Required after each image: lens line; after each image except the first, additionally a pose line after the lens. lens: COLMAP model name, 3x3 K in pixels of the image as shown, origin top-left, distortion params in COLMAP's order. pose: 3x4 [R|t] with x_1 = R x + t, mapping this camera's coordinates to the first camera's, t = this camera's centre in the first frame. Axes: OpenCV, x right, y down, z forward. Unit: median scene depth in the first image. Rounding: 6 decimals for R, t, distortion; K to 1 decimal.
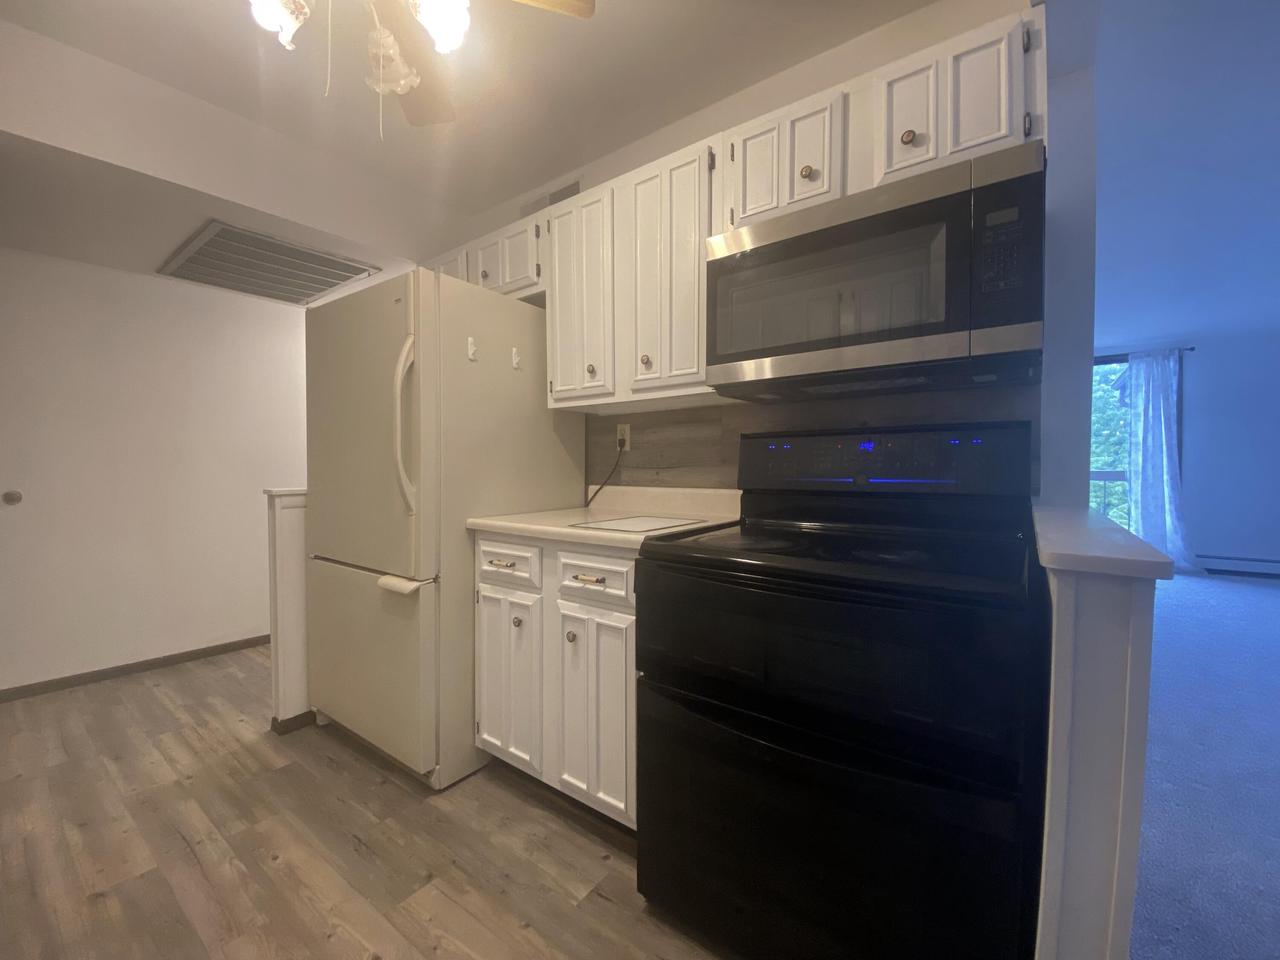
lens RADIAL K [[518.5, 0, 643.7], [0, 518.5, 477.2], [0, 0, 1]] dist [0.005094, -0.001353]
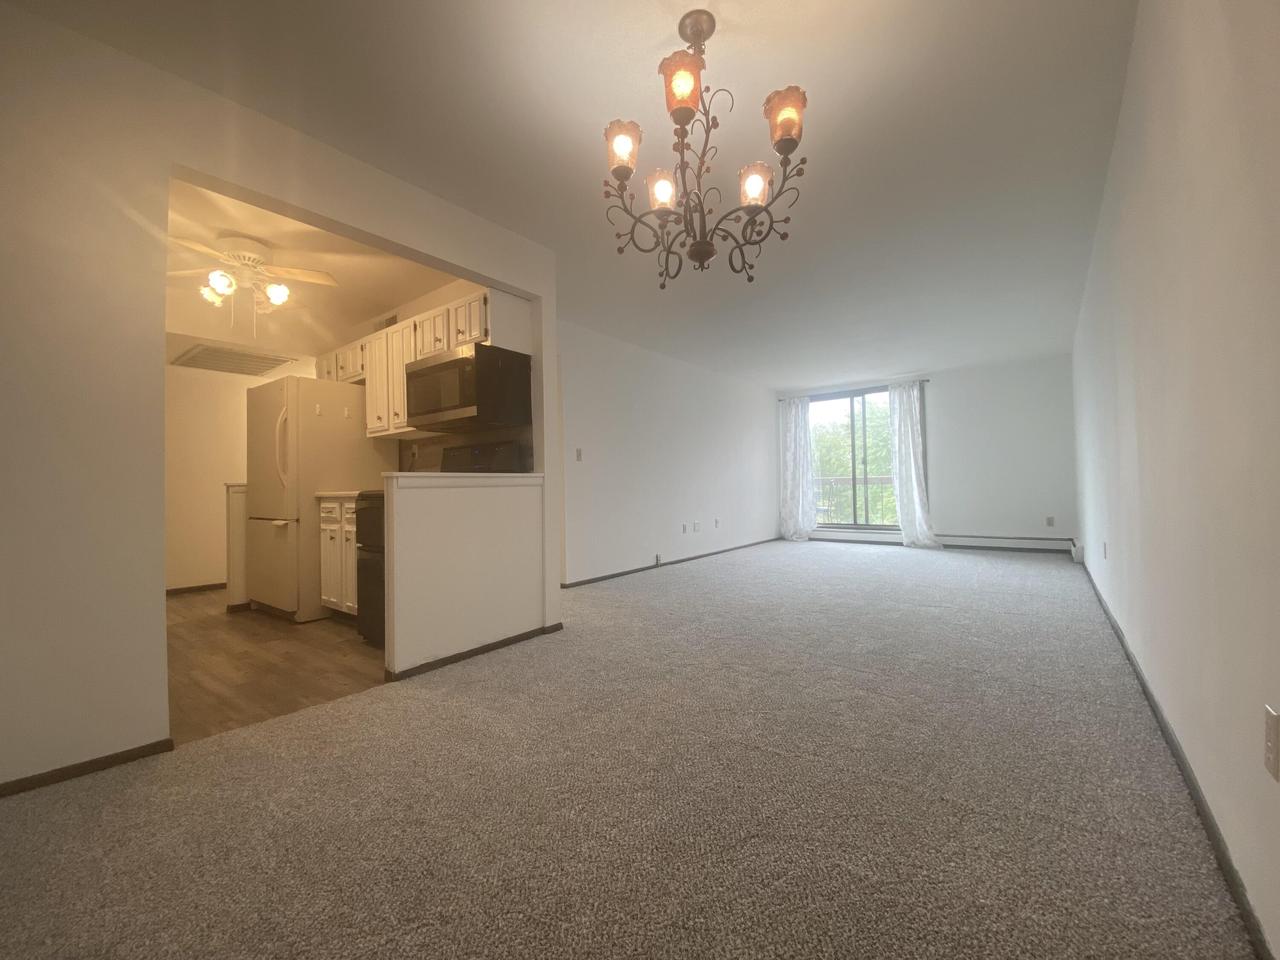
lens RADIAL K [[518.5, 0, 639.2], [0, 518.5, 477.4], [0, 0, 1]] dist [0.005094, -0.001353]
pose [[0.999641, -0.017916, -0.019898, 0.814525], [0.017153, 0.999136, -0.037862, 0.100585], [0.020559, 0.037507, 0.999085, -0.857854]]
